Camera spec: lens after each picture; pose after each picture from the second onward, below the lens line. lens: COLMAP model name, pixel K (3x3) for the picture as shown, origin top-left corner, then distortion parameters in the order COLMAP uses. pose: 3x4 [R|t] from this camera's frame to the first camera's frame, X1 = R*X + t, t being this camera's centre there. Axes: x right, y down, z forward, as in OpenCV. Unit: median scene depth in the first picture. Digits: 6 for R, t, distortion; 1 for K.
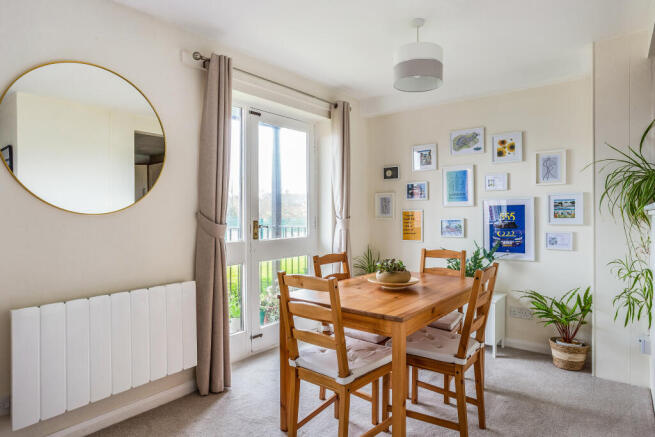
lens RADIAL K [[366.6, 0, 327.5], [0, 366.6, 218.5], [0, 0, 1]] dist [0.005469, 0.002020]
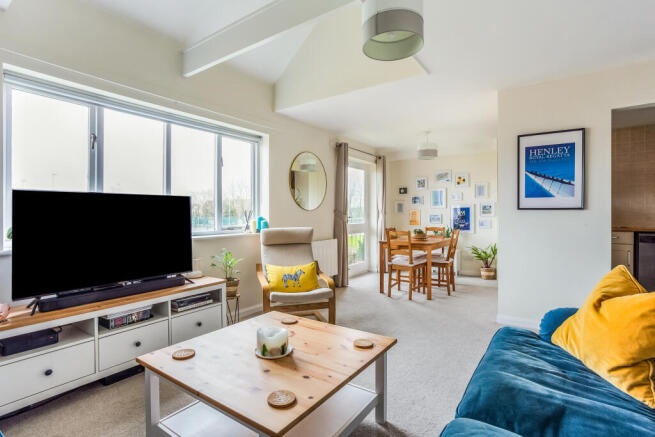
lens RADIAL K [[326.7, 0, 327.5], [0, 326.7, 218.5], [0, 0, 1]] dist [-0.004390, -0.000309]
pose [[0.996795, 0.001436, 0.079988, -0.440489], [-0.001315, 0.999998, -0.001565, 0.030851], [-0.079990, 0.001455, 0.996795, -0.829452]]
